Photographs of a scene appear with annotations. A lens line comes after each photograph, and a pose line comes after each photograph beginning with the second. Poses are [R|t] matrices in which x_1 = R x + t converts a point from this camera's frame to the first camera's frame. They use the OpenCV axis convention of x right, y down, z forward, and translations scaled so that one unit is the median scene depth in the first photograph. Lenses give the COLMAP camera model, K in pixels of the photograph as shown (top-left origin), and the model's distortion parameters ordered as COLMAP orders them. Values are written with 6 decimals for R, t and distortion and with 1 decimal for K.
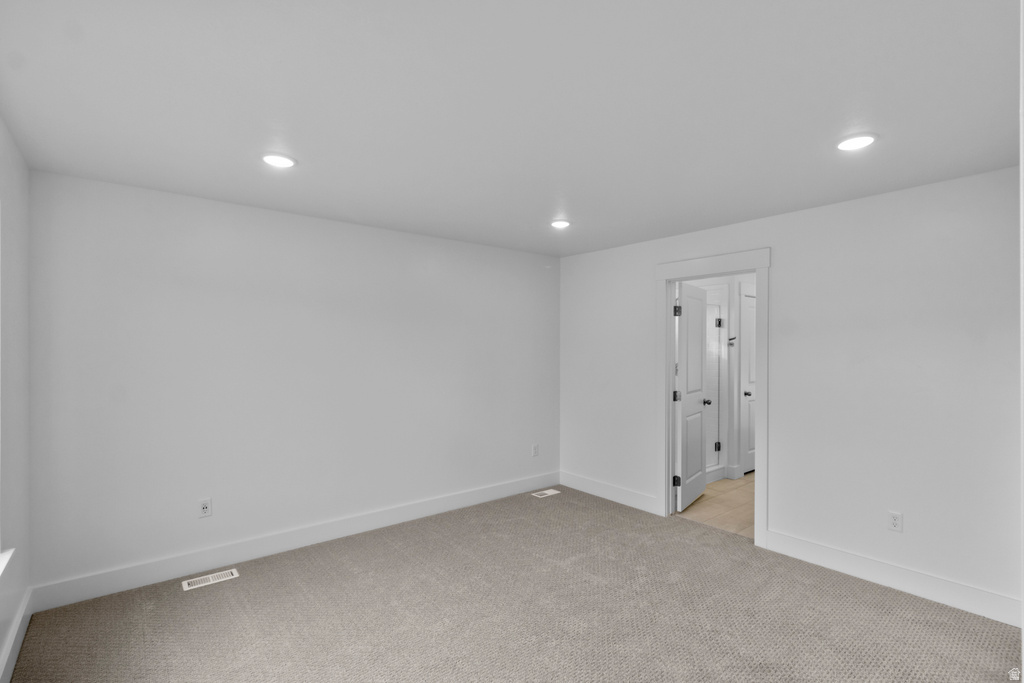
lens RADIAL K [[478.9, 0, 519.7], [0, 478.9, 339.2], [0, 0, 1]] dist [0.000887, 0.000322]
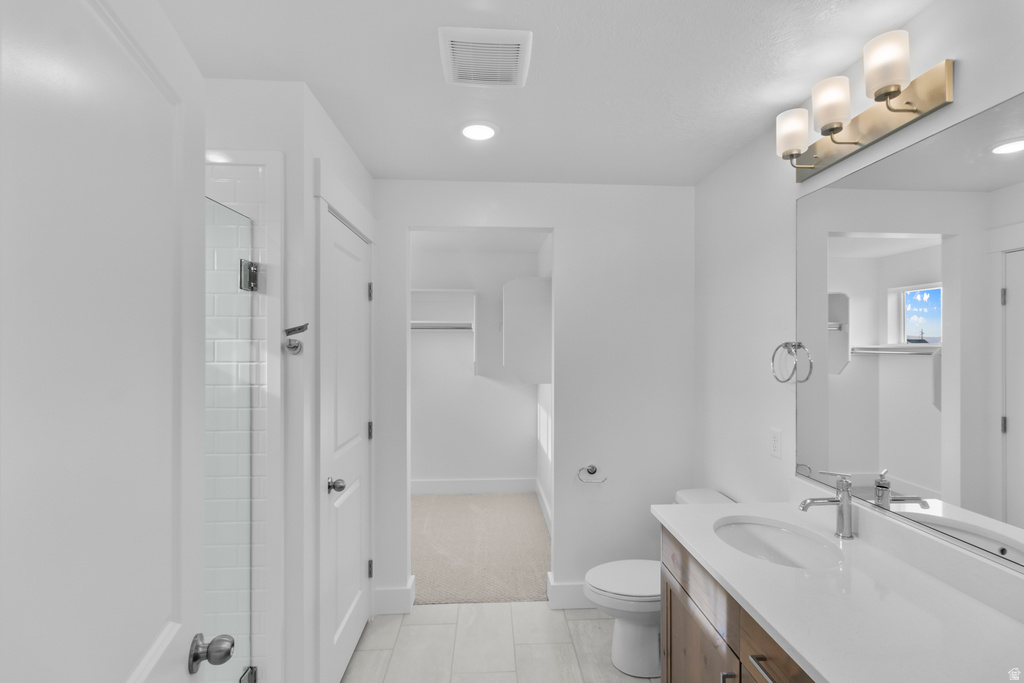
lens RADIAL K [[478.9, 0, 519.7], [0, 478.9, 339.2], [0, 0, 1]] dist [0.000887, 0.000322]
pose [[0.616918, -0.004426, 0.787015, 0.285621], [-0.000987, 0.999979, 0.006398, 0.003182], [-0.787027, -0.004724, 0.616900, 0.686585]]
